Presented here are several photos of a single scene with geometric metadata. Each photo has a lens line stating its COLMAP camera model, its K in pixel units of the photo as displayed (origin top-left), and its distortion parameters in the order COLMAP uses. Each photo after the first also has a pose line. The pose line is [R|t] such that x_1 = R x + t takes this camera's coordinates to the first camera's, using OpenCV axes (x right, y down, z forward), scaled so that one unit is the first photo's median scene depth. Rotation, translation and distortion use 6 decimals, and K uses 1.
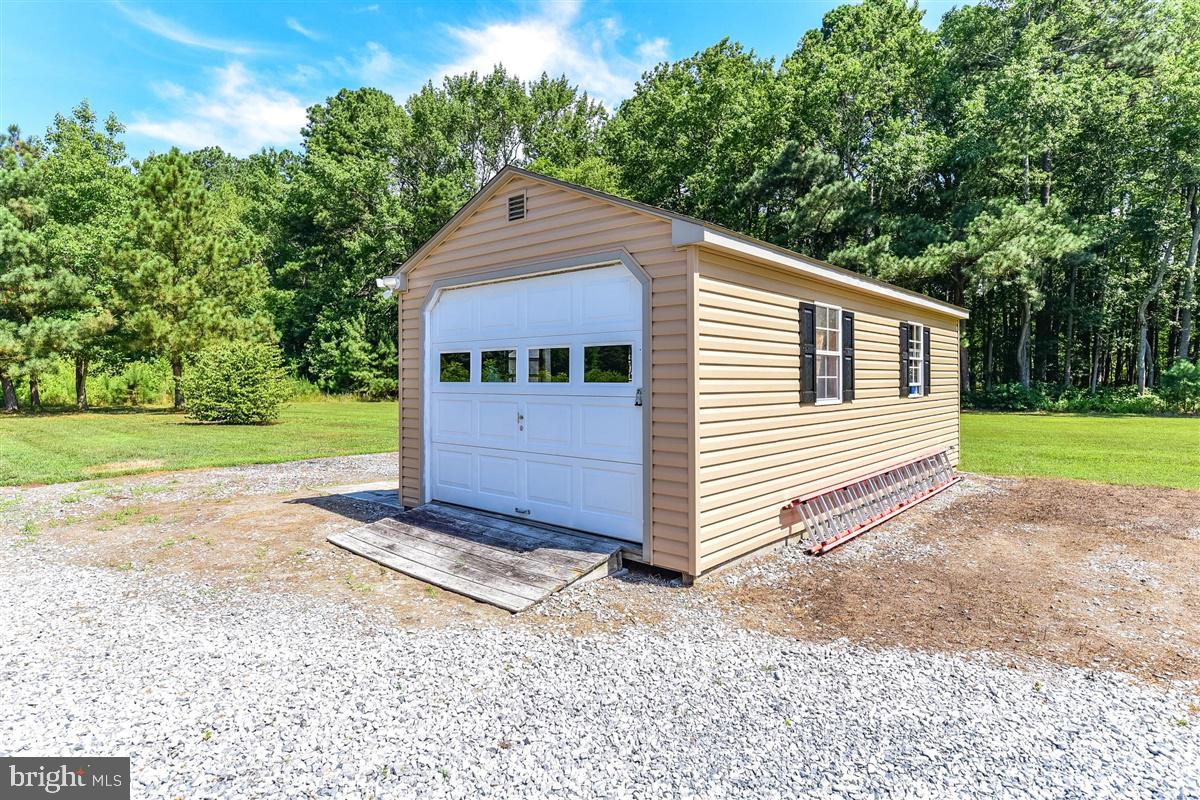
lens RADIAL K [[644.9, 0, 599.8], [0, 644.9, 374.2], [0, 0, 1]] dist [0.005800, -0.003263]
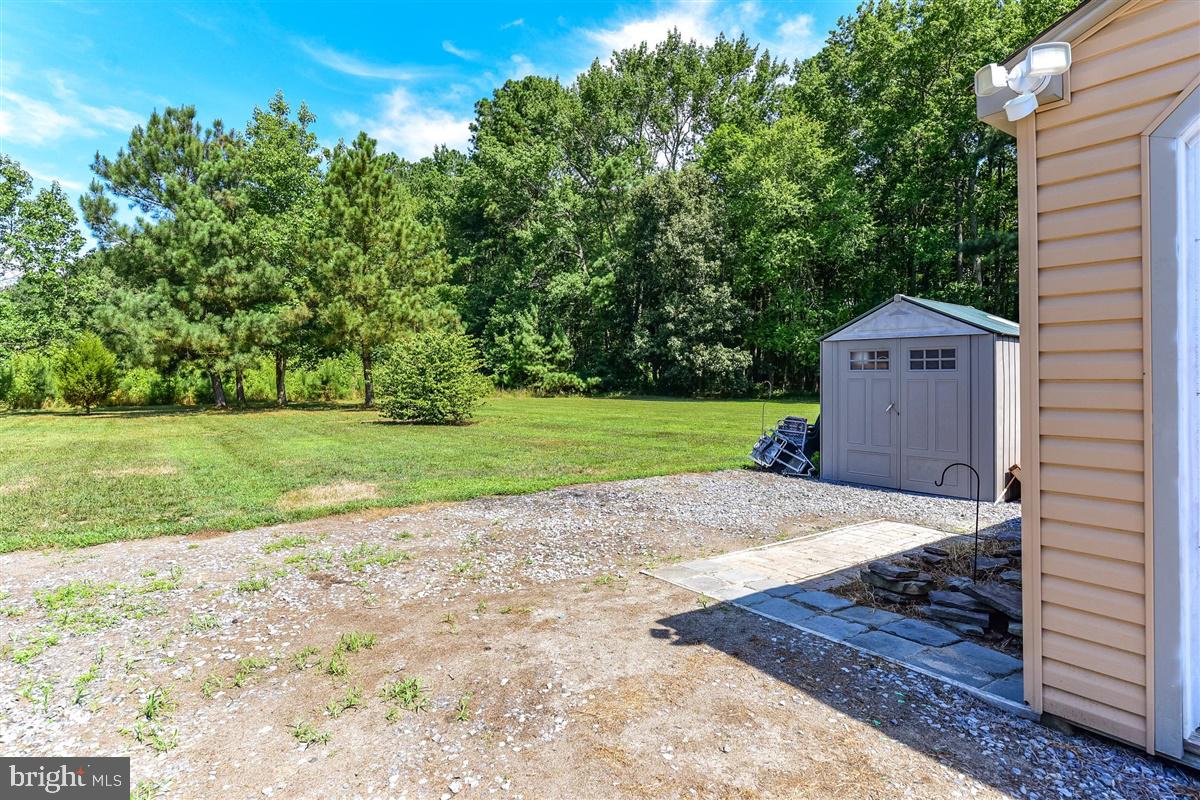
lens RADIAL K [[644.9, 0, 599.8], [0, 644.9, 374.2], [0, 0, 1]] dist [0.005800, -0.003263]
pose [[0.975887, -0.006910, -0.218168, -0.106017], [0.008803, 0.999932, 0.007705, 0.003285], [0.218100, -0.009440, 0.975881, 0.136830]]
